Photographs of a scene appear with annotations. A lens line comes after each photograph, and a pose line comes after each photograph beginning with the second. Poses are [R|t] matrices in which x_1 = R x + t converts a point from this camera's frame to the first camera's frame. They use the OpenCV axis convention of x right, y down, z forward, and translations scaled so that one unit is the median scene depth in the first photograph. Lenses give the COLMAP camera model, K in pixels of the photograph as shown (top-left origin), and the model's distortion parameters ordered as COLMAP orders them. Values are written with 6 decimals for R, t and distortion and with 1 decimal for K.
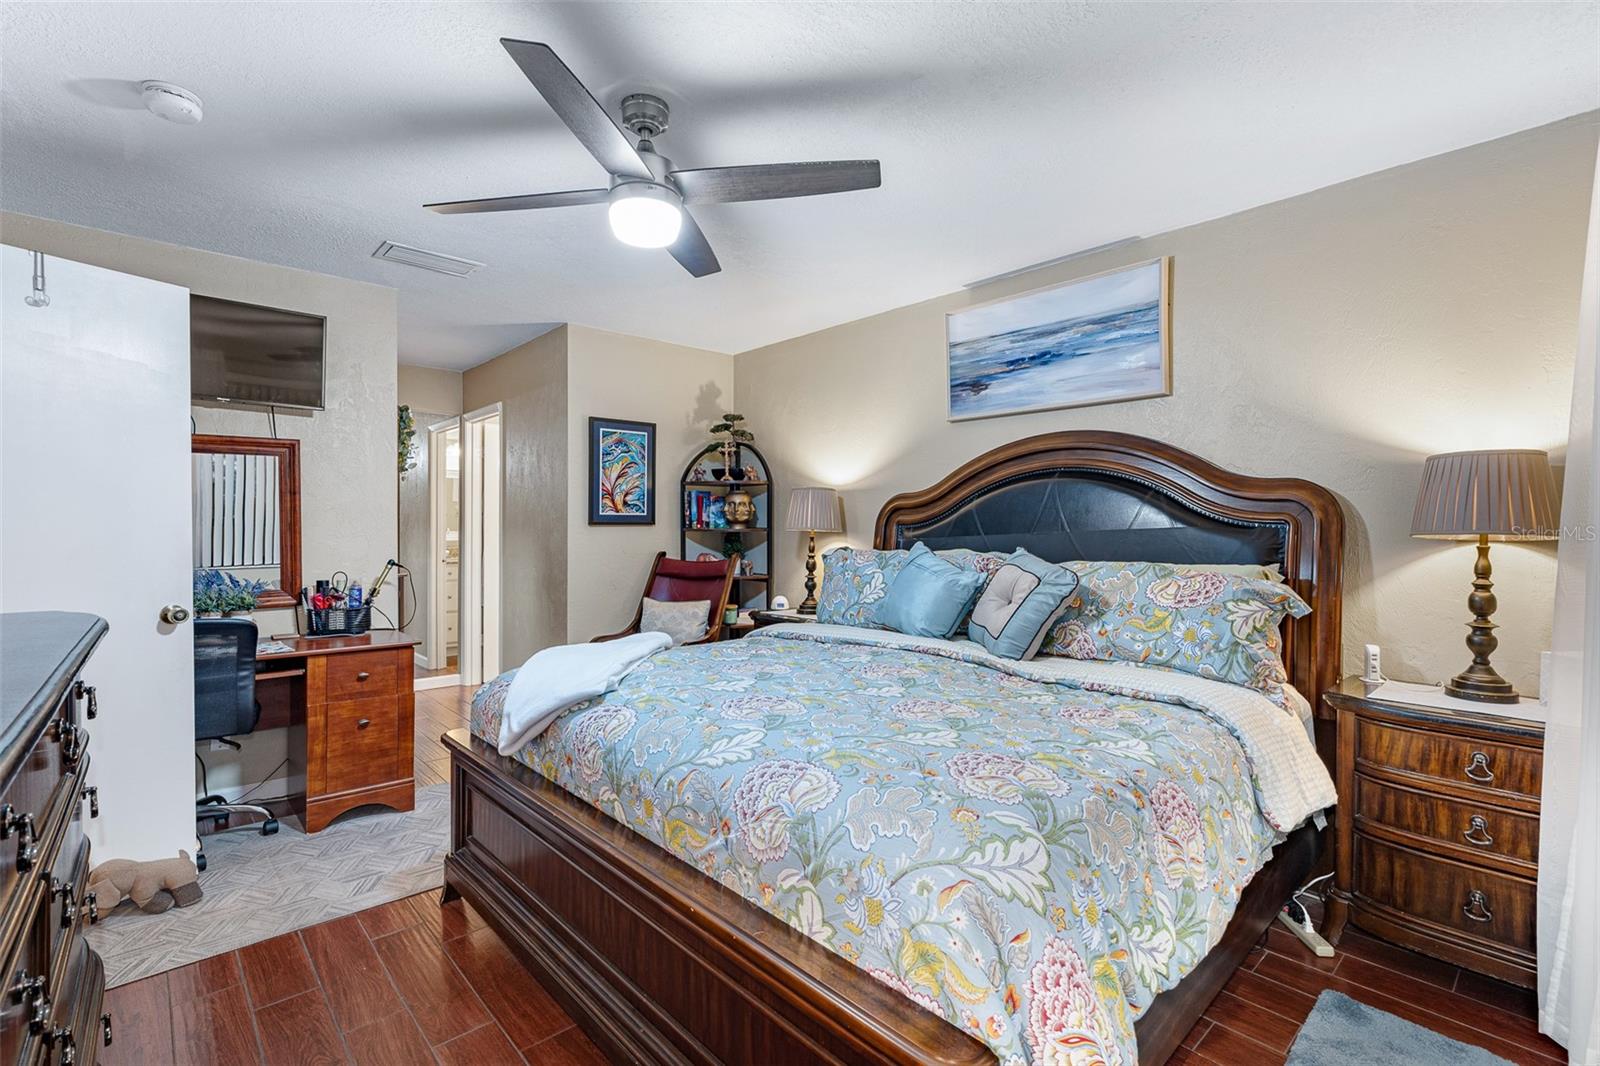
lens RADIAL K [[725.1, 0, 803.4], [0, 725.1, 528.2], [0, 0, 1]] dist [-0.004404, 0.000301]
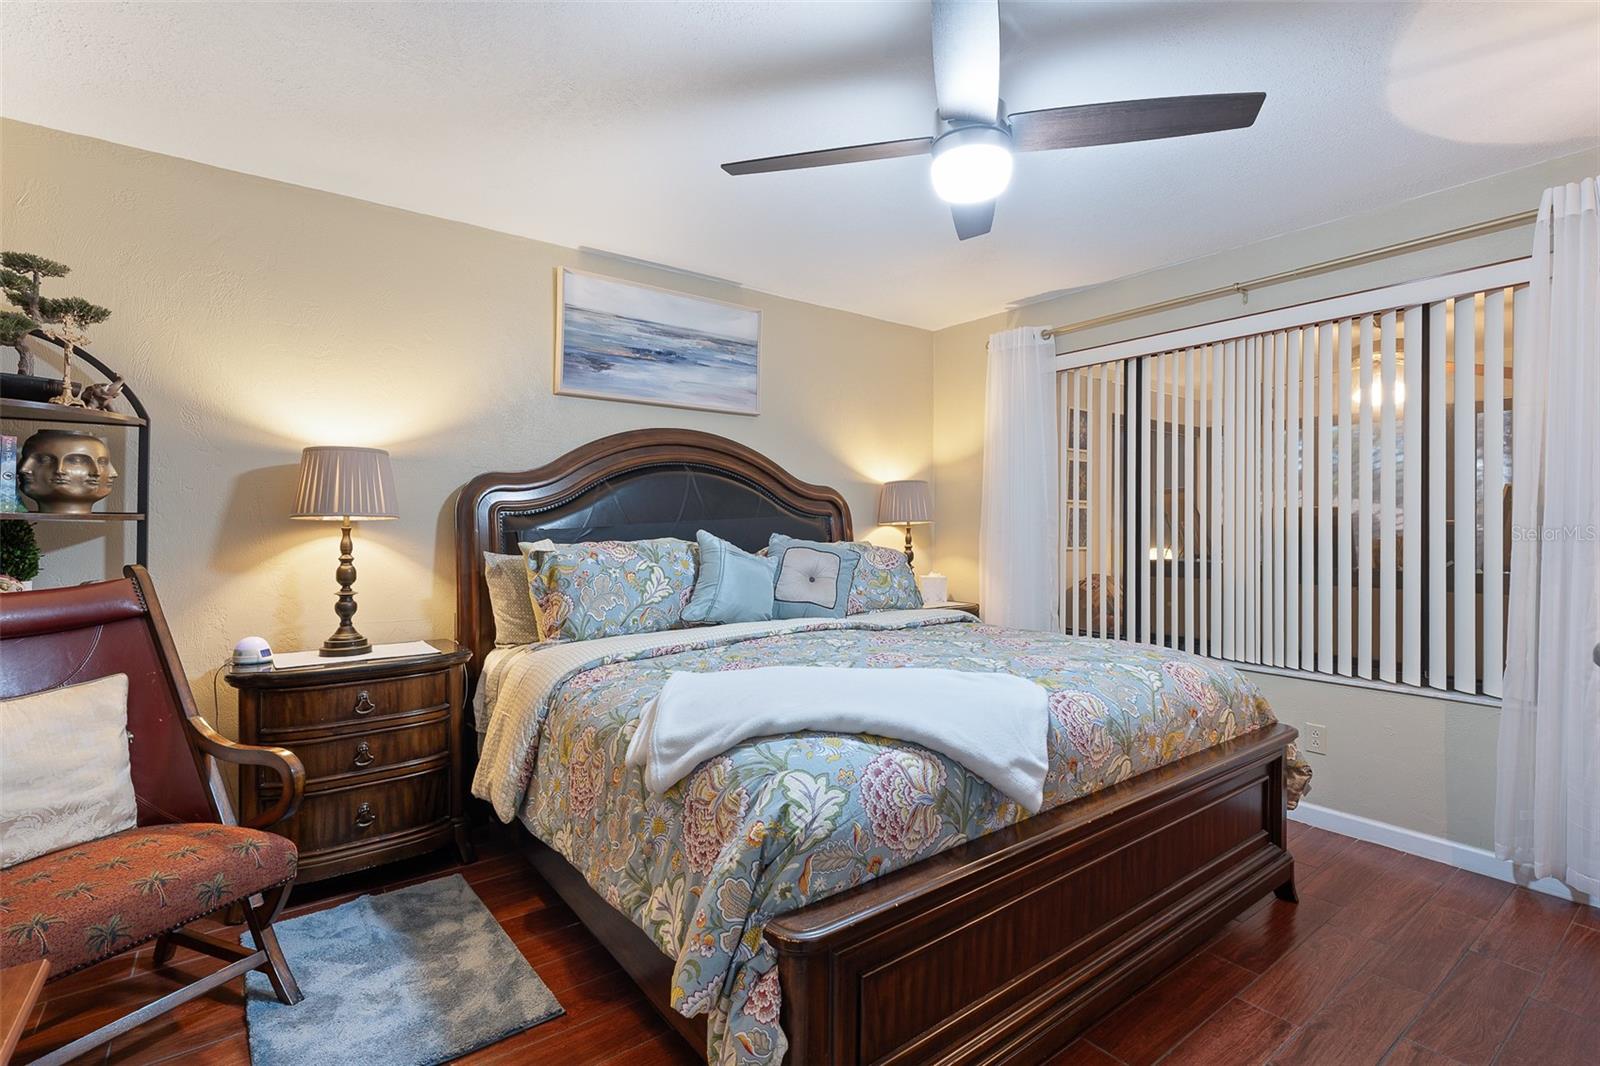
lens RADIAL K [[725.2, 0, 800.0], [0, 725.2, 533.0], [0, 0, 1]] dist [-0.070800, 0.000036]
pose [[0.106845, -0.020736, 0.994059, -0.656305], [-0.012431, 0.999676, 0.022189, -0.000733], [-0.994198, -0.014728, 0.106552, 0.640920]]
